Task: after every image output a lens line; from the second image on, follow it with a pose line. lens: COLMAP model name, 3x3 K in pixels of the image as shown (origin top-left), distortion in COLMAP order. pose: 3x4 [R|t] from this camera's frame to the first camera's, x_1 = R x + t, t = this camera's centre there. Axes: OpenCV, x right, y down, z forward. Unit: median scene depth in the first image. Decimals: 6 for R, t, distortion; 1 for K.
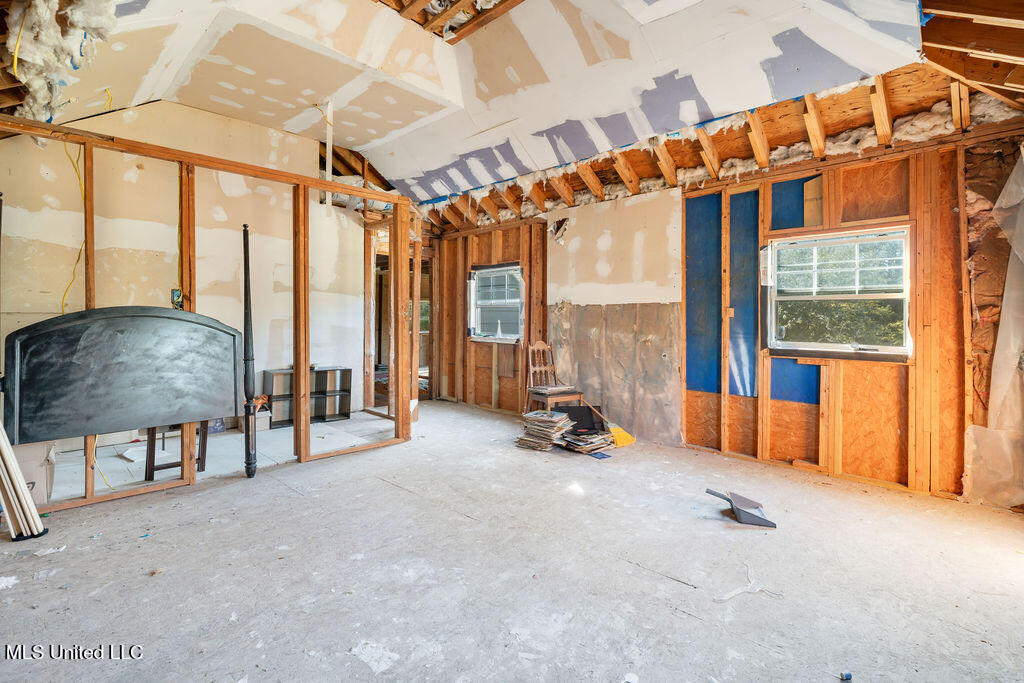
lens RADIAL K [[484.6, 0, 513.6], [0, 484.6, 323.6], [0, 0, 1]] dist [-0.001898, 0.000438]
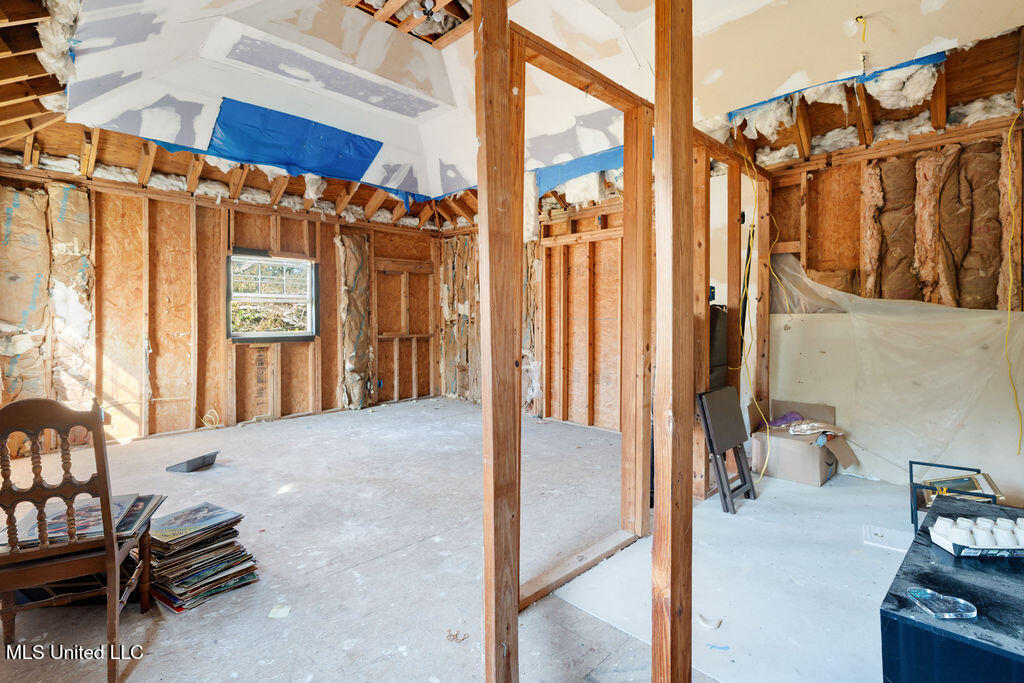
lens RADIAL K [[484.6, 0, 513.6], [0, 484.6, 323.6], [0, 0, 1]] dist [-0.001898, 0.000438]
pose [[-0.999922, 0.000602, 0.012445, -0.334883], [0.000837, 0.999822, 0.018860, -0.014143], [-0.012431, 0.018869, -0.999745, 1.935721]]
